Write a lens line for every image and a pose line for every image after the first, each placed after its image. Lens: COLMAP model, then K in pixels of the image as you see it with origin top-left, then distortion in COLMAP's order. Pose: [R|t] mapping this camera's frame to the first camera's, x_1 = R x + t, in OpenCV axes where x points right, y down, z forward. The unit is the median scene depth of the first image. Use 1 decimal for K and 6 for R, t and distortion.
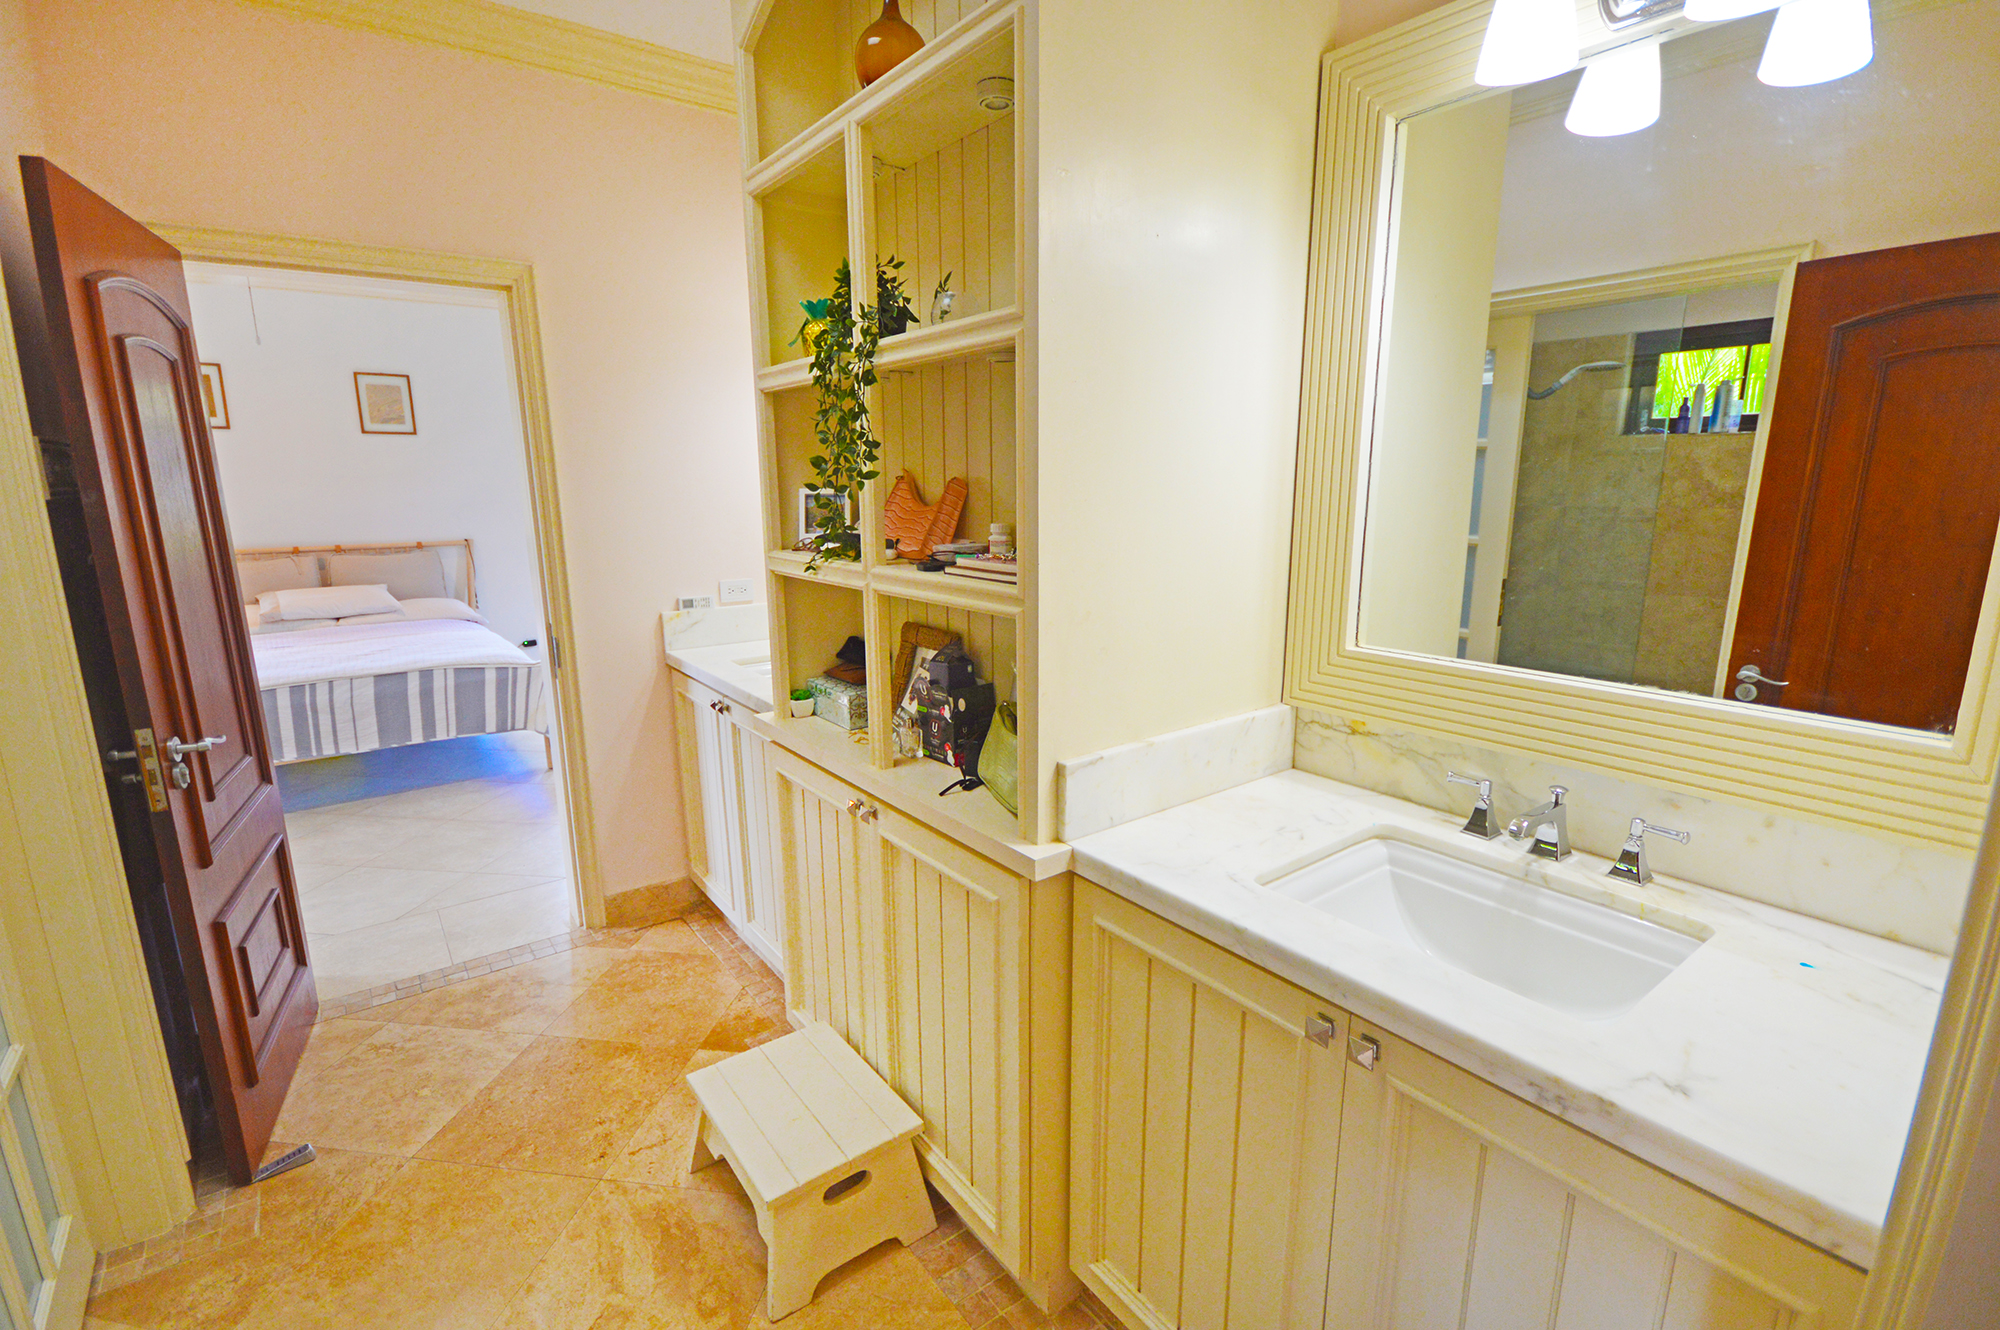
lens RADIAL K [[899.6, 0, 1000.0], [0, 899.6, 665.0], [0, 0, 1]] dist [-0.001024, -0.000108]
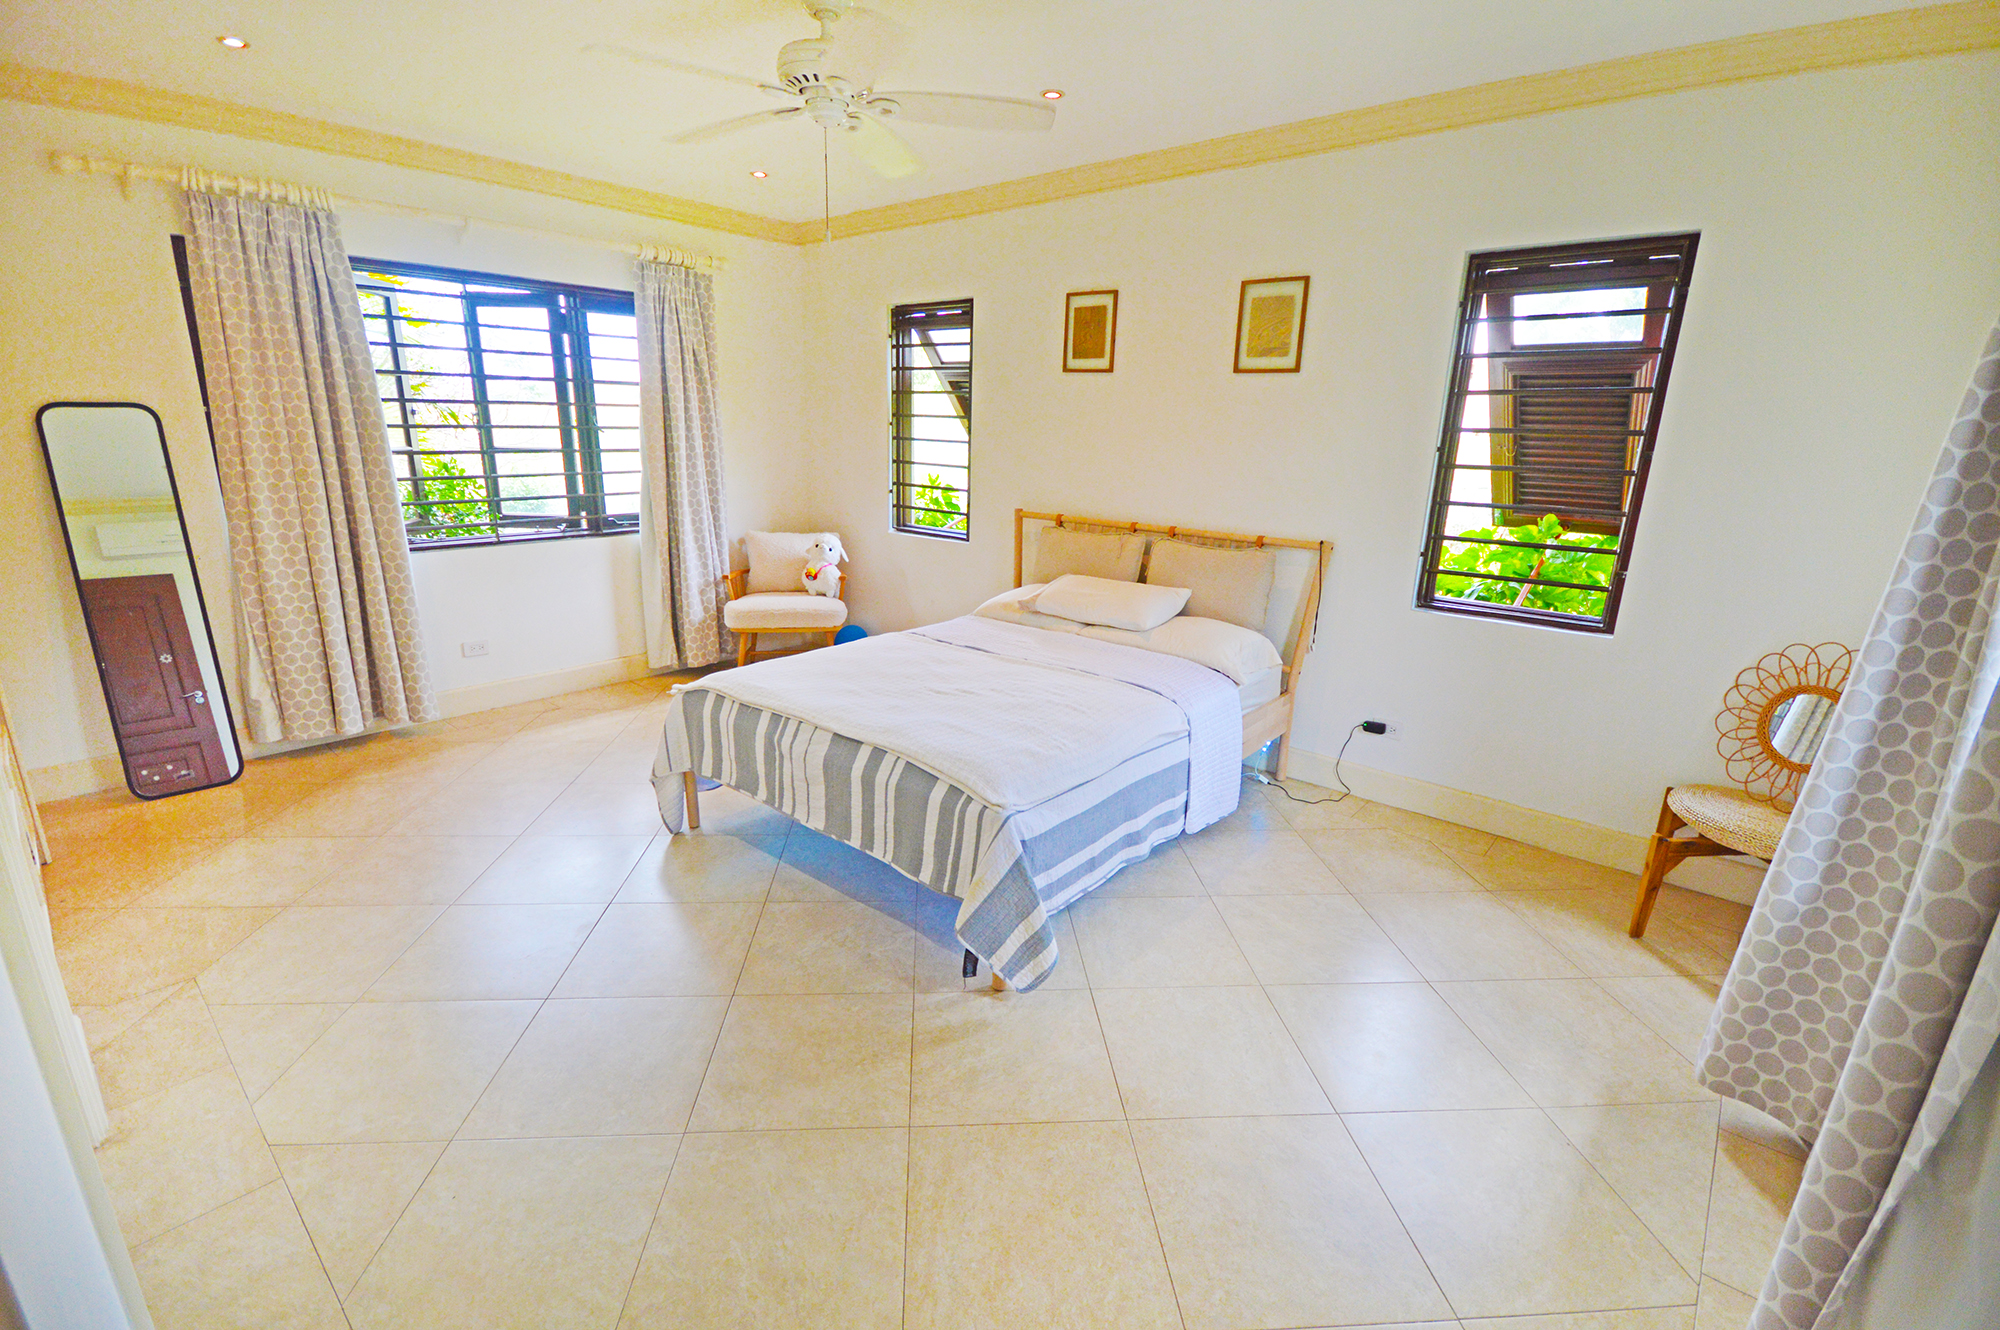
lens RADIAL K [[886.6, 0, 1000.0], [0, 886.6, 665.0], [0, 0, 1]] dist [-0.002447, -0.000687]
pose [[0.177337, 0.285018, -0.941975, -0.036652], [-0.215938, 0.945090, 0.245308, -0.189725], [0.960168, 0.159906, 0.229145, 0.772740]]
